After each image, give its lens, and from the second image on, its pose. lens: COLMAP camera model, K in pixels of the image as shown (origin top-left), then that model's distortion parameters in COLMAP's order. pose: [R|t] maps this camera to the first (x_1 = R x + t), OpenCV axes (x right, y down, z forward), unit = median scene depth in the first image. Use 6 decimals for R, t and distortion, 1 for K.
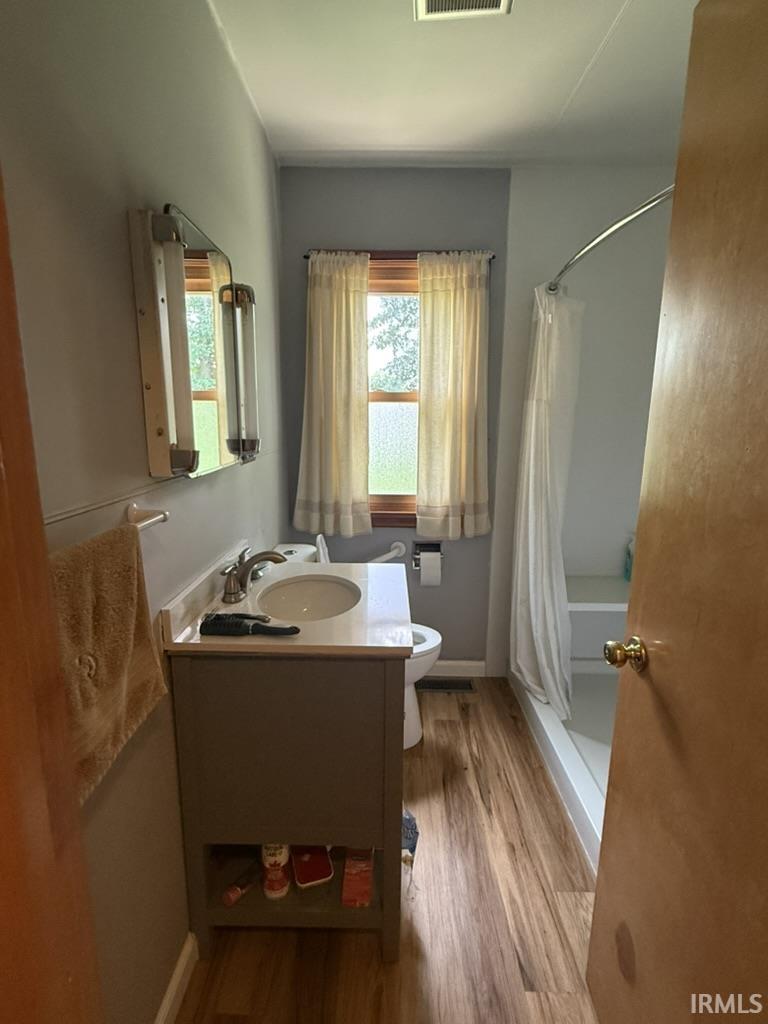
lens RADIAL K [[497.6, 0, 383.1], [0, 497.6, 507.3], [0, 0, 1]] dist [0.004010, -0.001202]
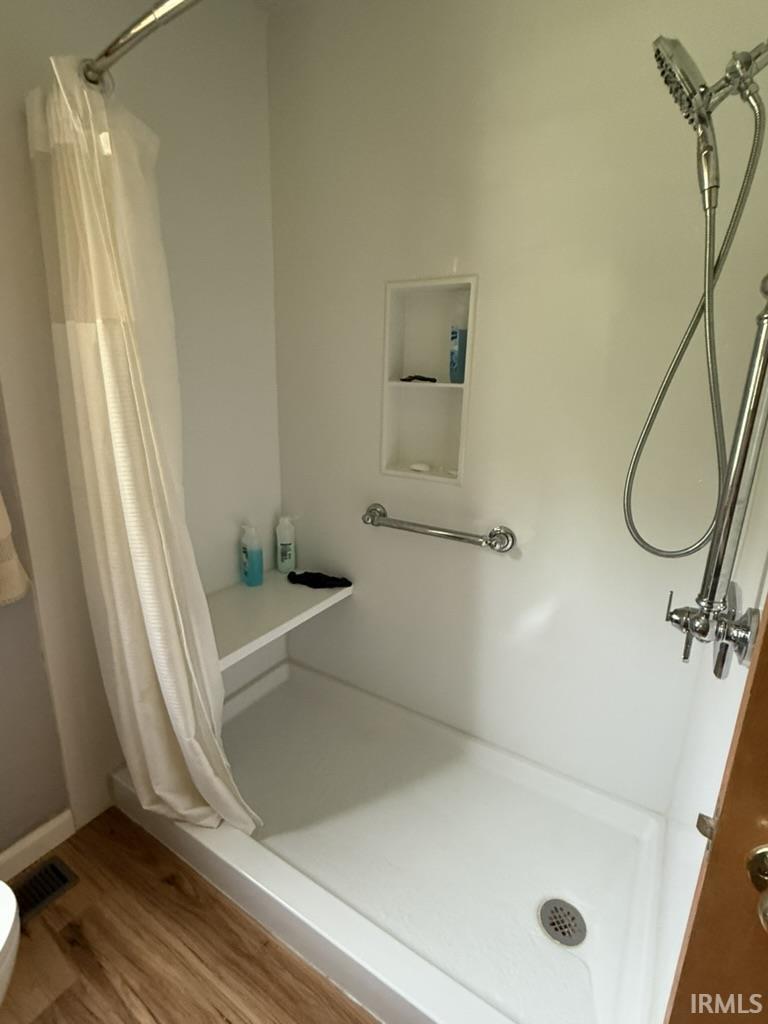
lens RADIAL K [[497.6, 0, 380.7], [0, 497.6, 507.9], [0, 0, 1]] dist [0.004010, -0.001202]
pose [[0.530484, -0.214542, 0.820097, 0.006454], [0.144783, 0.976159, 0.161714, -0.071410], [-0.835239, 0.032950, 0.548899, 0.500916]]
